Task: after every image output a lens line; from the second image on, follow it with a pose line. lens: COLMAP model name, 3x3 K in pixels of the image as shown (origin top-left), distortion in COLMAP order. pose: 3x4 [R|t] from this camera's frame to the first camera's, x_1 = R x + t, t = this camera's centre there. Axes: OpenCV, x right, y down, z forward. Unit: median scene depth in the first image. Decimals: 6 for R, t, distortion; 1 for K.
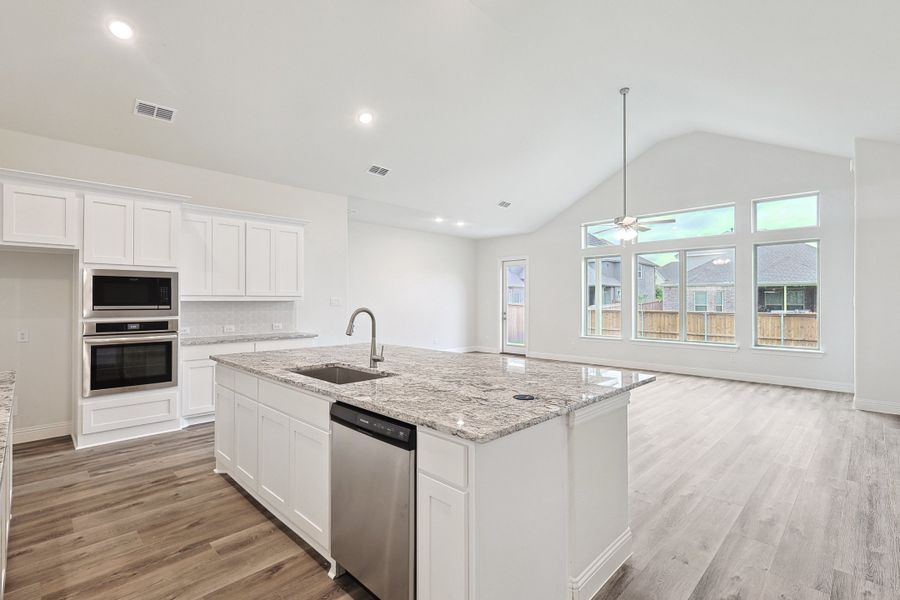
lens RADIAL K [[406.9, 0, 438.3], [0, 406.9, 296.6], [0, 0, 1]] dist [-0.000395, -0.000031]
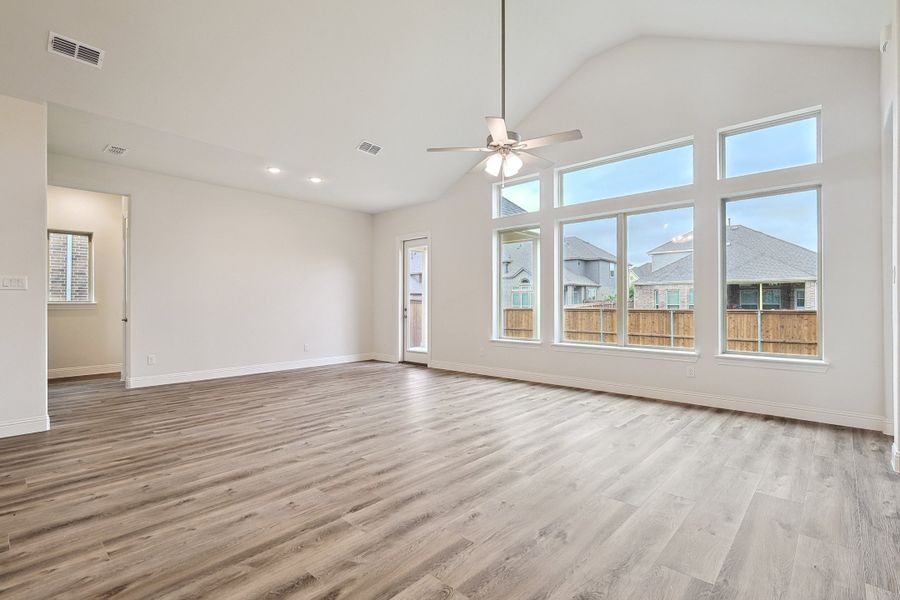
lens RADIAL K [[415.1, 0, 434.7], [0, 415.1, 299.4], [0, 0, 1]] dist [0.002837, 0.000555]
pose [[0.999086, -0.002043, 0.042697, 0.532424], [0.002015, 0.999998, 0.000710, 0.062875], [-0.042698, -0.000623, 0.999088, 0.651974]]
